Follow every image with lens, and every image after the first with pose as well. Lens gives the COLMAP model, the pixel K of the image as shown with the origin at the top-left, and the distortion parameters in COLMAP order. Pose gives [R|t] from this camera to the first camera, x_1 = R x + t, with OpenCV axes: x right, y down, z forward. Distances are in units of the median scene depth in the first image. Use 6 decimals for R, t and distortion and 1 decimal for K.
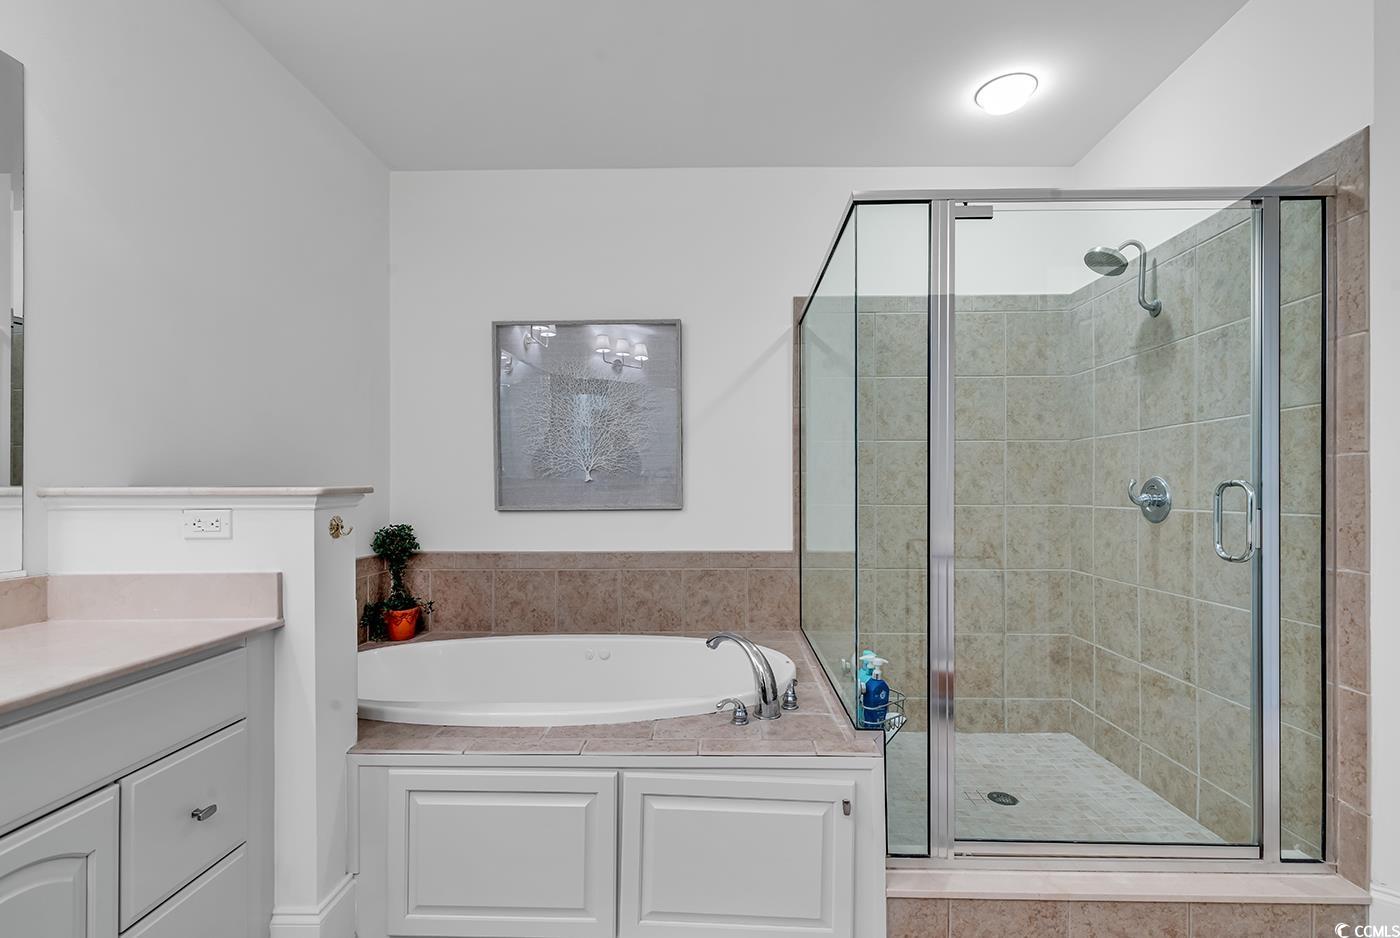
lens RADIAL K [[633.3, 0, 704.6], [0, 633.3, 482.6], [0, 0, 1]] dist [0.011420, -0.002877]
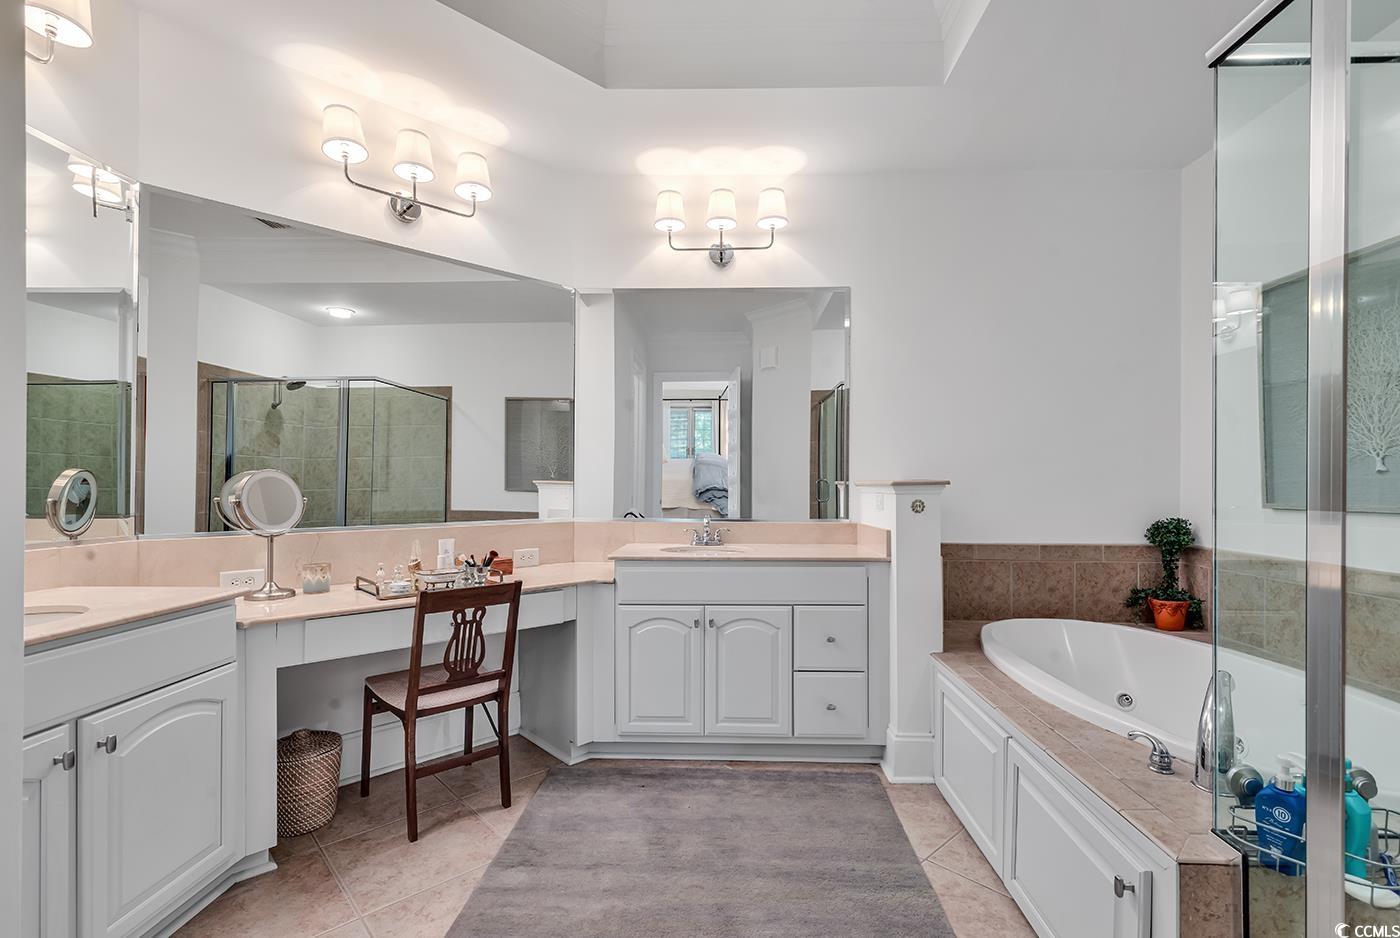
lens RADIAL K [[633.3, 0, 705.5], [0, 633.3, 476.1], [0, 0, 1]] dist [0.011420, -0.002877]
pose [[0.005366, -0.005722, -0.999969, 0.546118], [0.007523, 0.999956, -0.005681, 0.000606], [0.999957, -0.007492, 0.005409, 0.258074]]
